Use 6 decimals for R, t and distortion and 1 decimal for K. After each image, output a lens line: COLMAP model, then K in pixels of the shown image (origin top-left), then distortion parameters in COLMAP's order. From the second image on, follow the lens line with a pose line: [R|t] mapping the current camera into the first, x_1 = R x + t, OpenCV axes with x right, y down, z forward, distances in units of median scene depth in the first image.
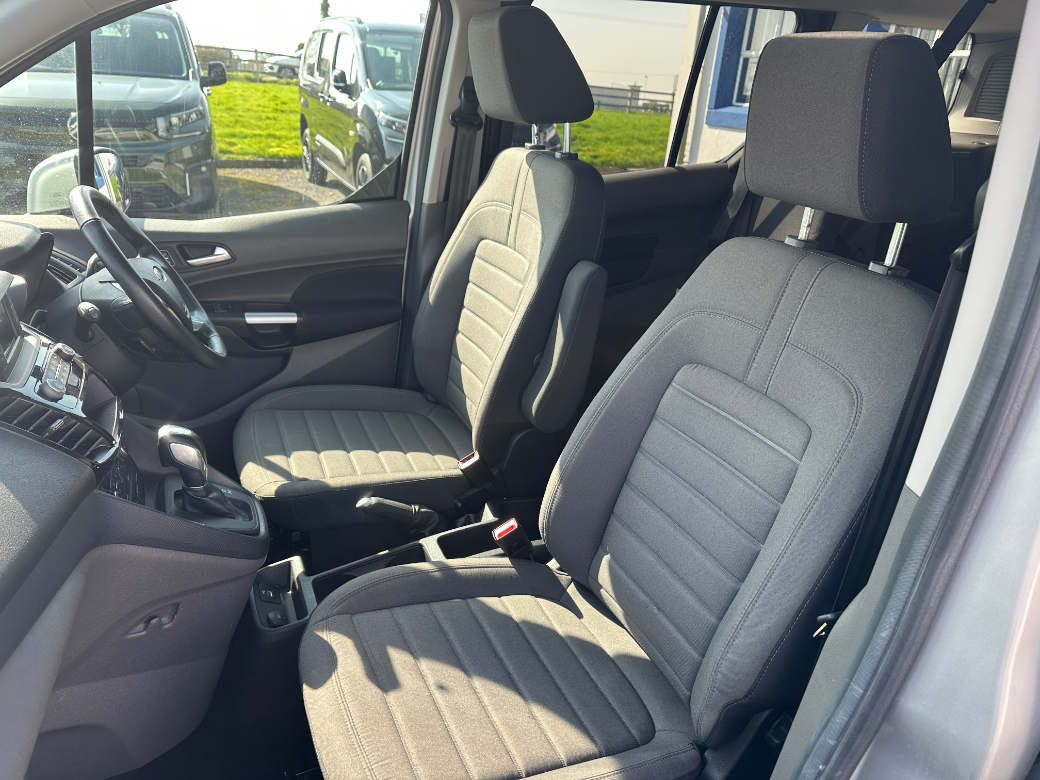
lens RADIAL K [[712.7, 0, 520.0], [0, 712.7, 390.0], [0, 0, 1]] dist [0.002917, 0.000851]
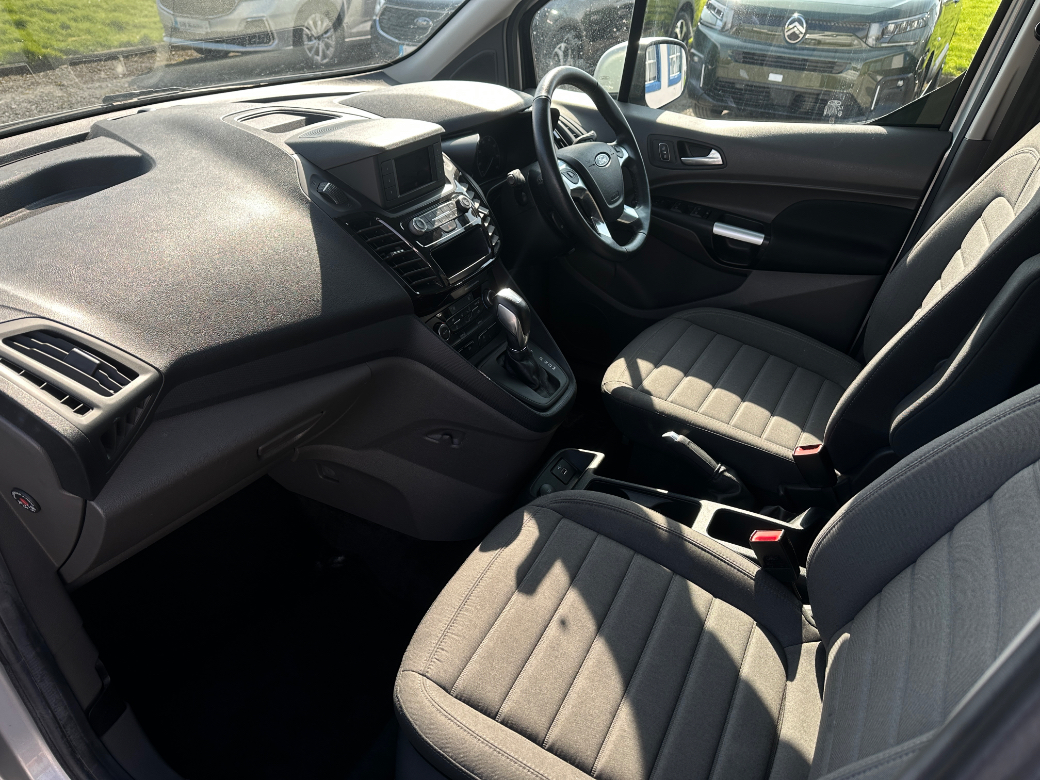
lens RADIAL K [[709.7, 0, 520.0], [0, 709.7, 390.0], [0, 0, 1]] dist [0.048272, -0.083478]
pose [[0.612237, 0.390204, -0.687682, 0.277655], [-0.314342, 0.918174, 0.241133, -0.062155], [0.725503, 0.068536, 0.684798, 0.190905]]
